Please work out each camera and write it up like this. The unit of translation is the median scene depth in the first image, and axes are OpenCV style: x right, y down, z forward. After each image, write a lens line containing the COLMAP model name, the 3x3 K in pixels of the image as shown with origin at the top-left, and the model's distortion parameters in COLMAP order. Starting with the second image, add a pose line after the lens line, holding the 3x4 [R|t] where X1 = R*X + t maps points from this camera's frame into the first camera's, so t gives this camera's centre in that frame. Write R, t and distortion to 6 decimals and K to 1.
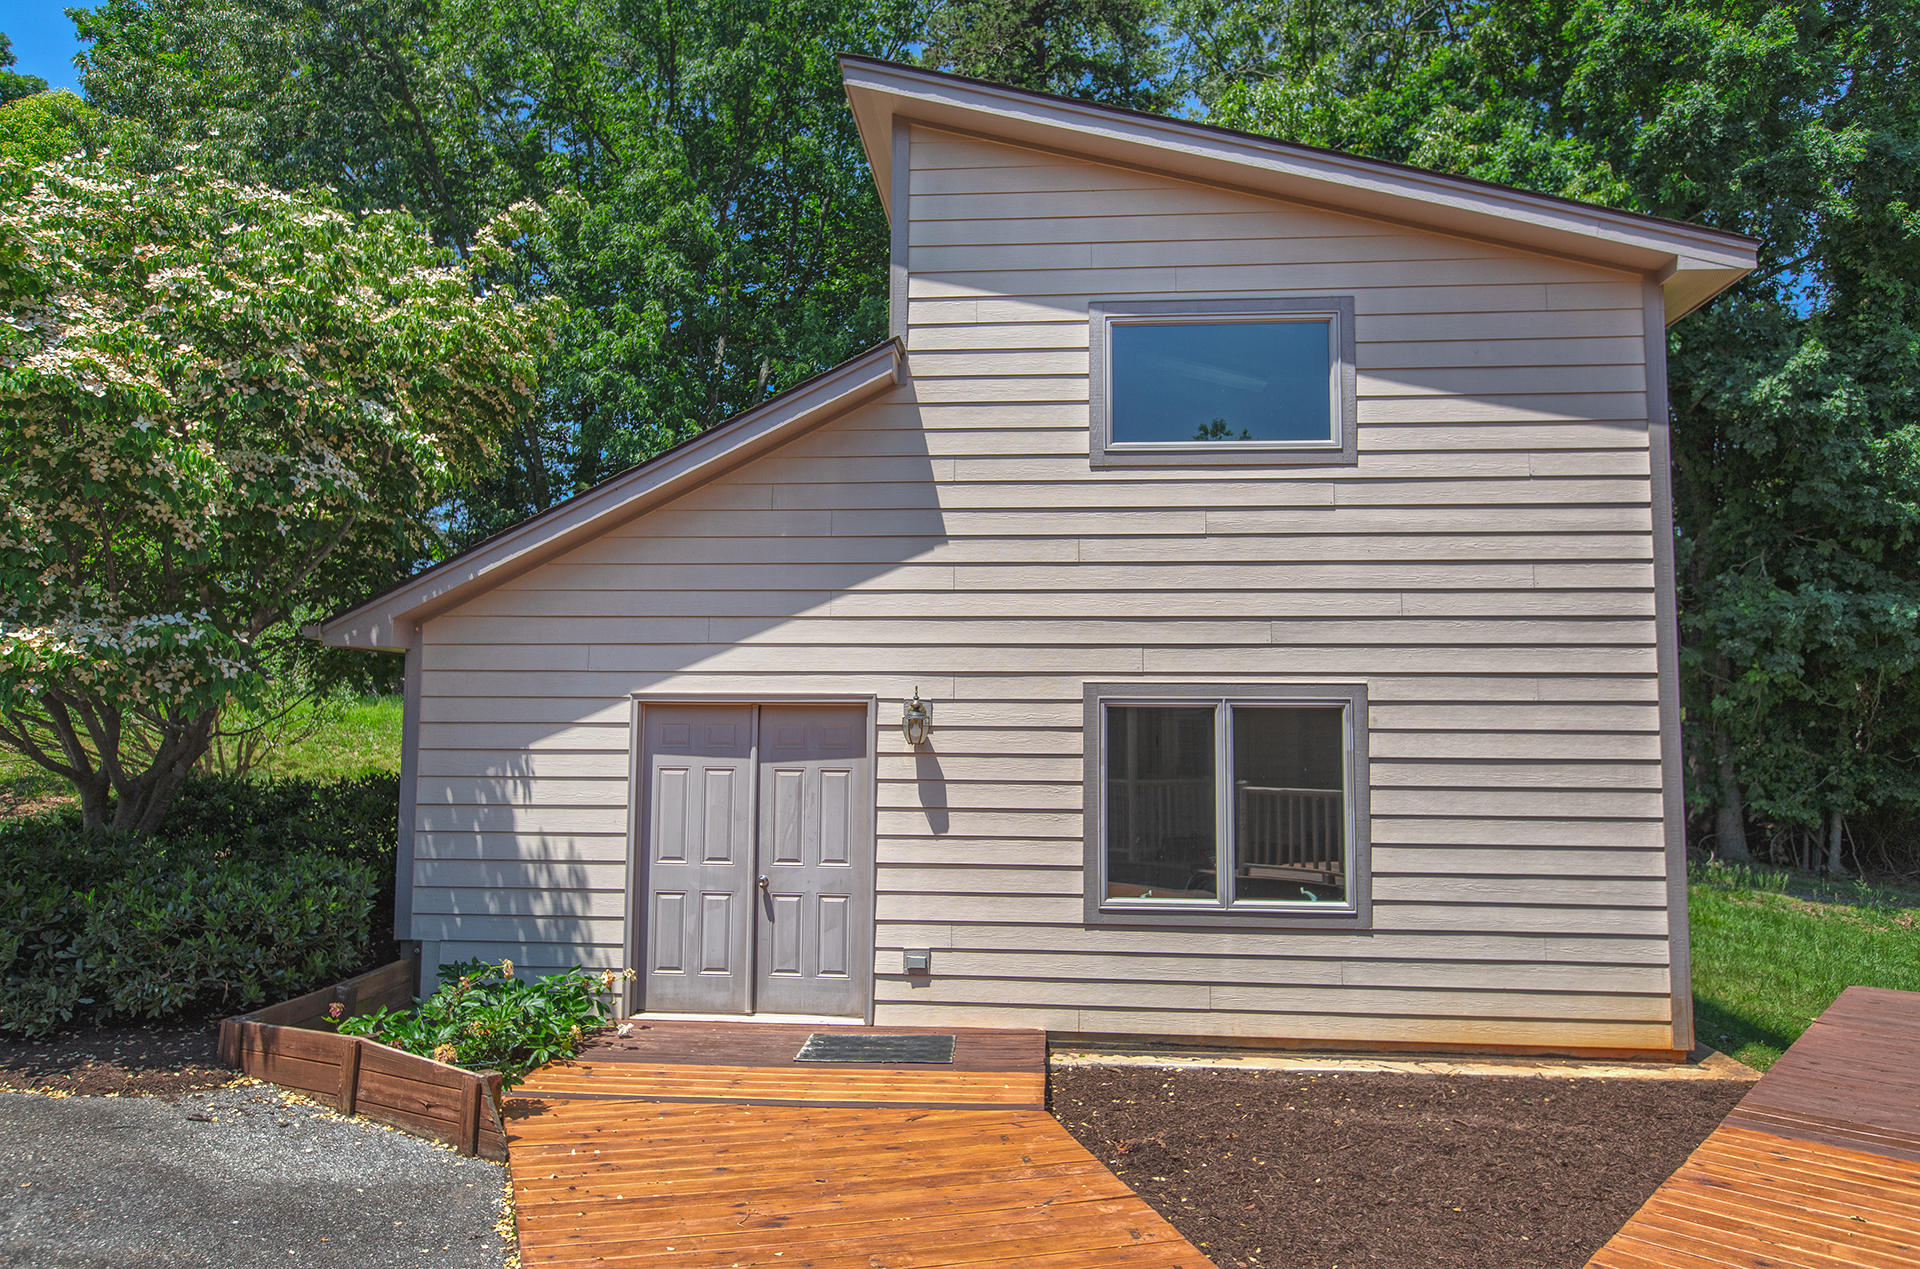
lens RADIAL K [[1229.1, 0, 959.7], [0, 1229.1, 641.3], [0, 0, 1]] dist [-0.001100, -0.004813]
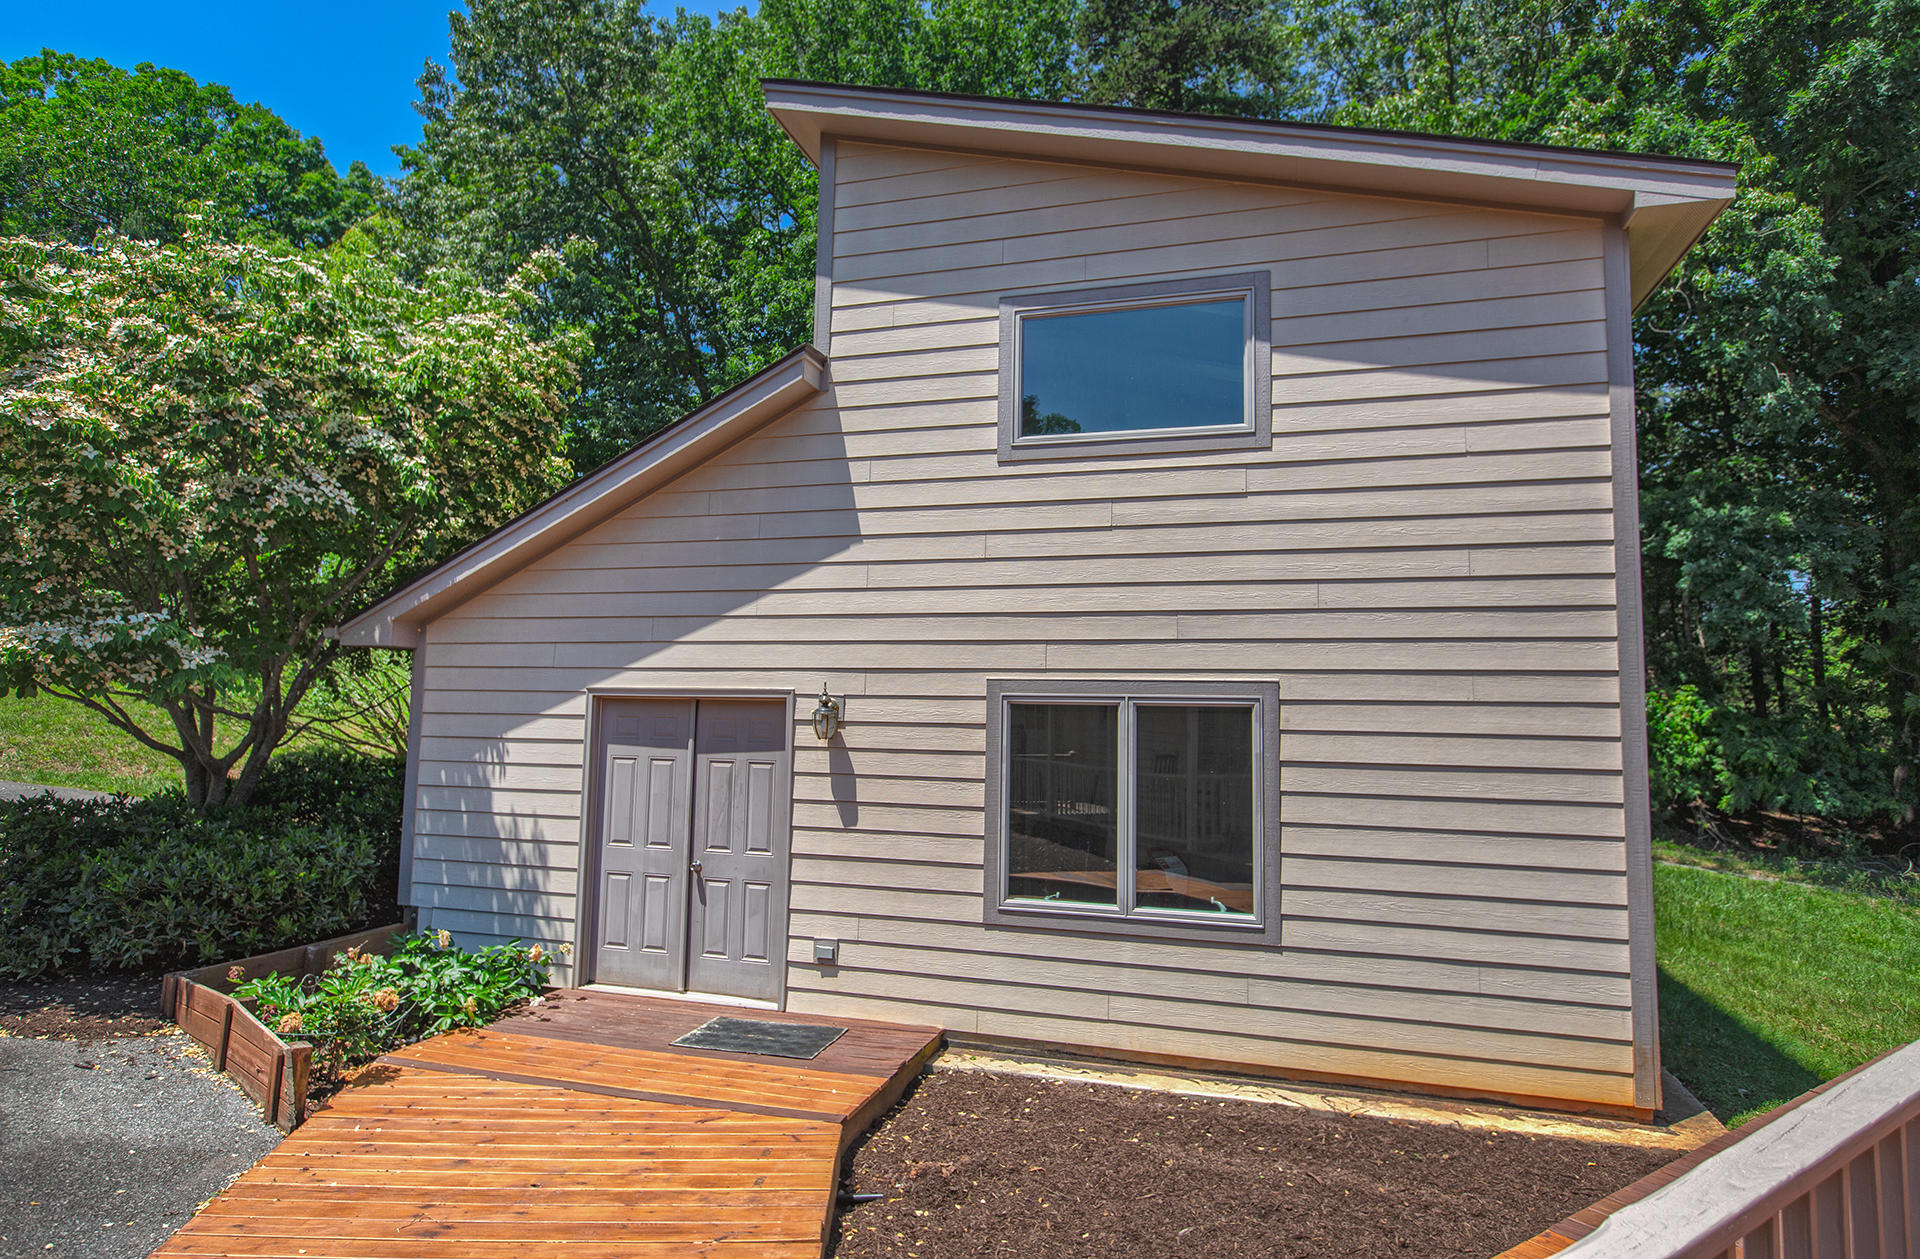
lens RADIAL K [[1069.4, 0, 960.0], [0, 1069.4, 629.5], [0, 0, 1]] dist [-0.003293, 0.001507]
pose [[0.976524, -0.006859, -0.215298, 0.266644], [0.004512, 0.999925, -0.011389, 0.003157], [0.215360, 0.010151, 0.976482, 0.152469]]
